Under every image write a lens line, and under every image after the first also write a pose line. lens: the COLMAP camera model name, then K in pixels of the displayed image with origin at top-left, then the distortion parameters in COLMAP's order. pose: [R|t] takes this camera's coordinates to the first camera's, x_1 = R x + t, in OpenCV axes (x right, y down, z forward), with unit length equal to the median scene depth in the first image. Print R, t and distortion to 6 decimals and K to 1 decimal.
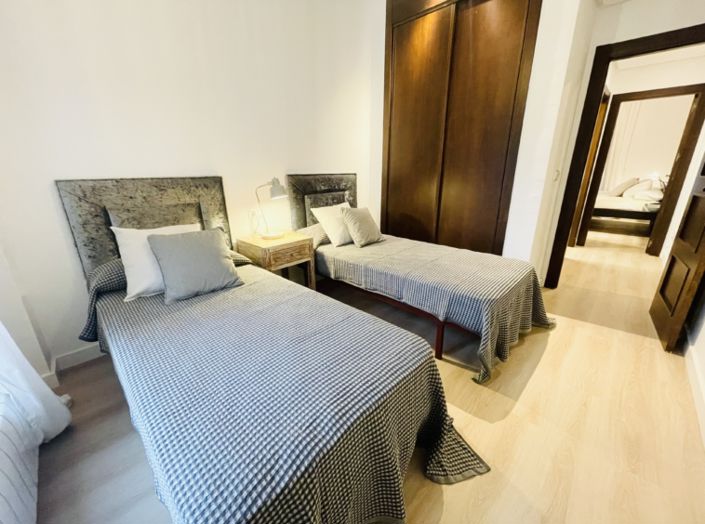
lens RADIAL K [[284.3, 0, 353.2], [0, 284.3, 258.9], [0, 0, 1]] dist [-0.003043, -0.000182]
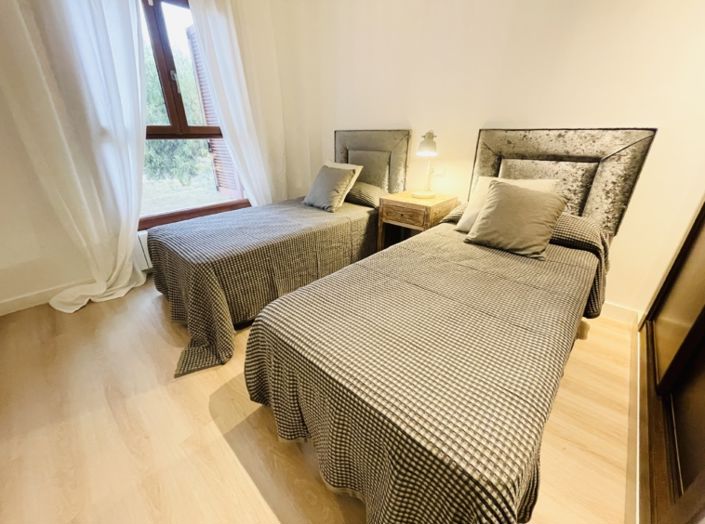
lens RADIAL K [[284.3, 0, 351.4], [0, 284.3, 262.2], [0, 0, 1]] dist [-0.003043, -0.000182]
pose [[0.019344, 0.419770, -0.907424, 0.672371], [-0.297242, 0.868972, 0.395646, -0.190891], [0.954606, 0.262071, 0.141583, 0.683619]]
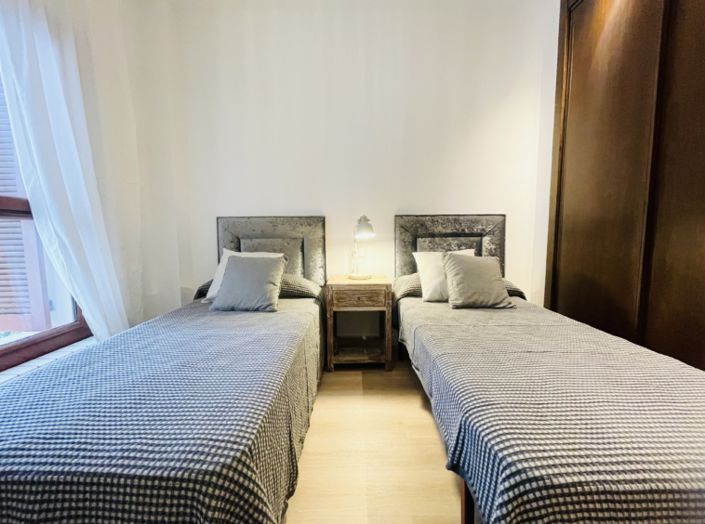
lens RADIAL K [[284.3, 0, 350.6], [0, 284.3, 260.6], [0, 0, 1]] dist [-0.003043, -0.000182]
pose [[0.685488, 0.071430, -0.724571, 0.364580], [-0.214684, 0.970760, -0.107404, -0.025512], [0.695713, 0.229178, 0.680779, 0.329135]]
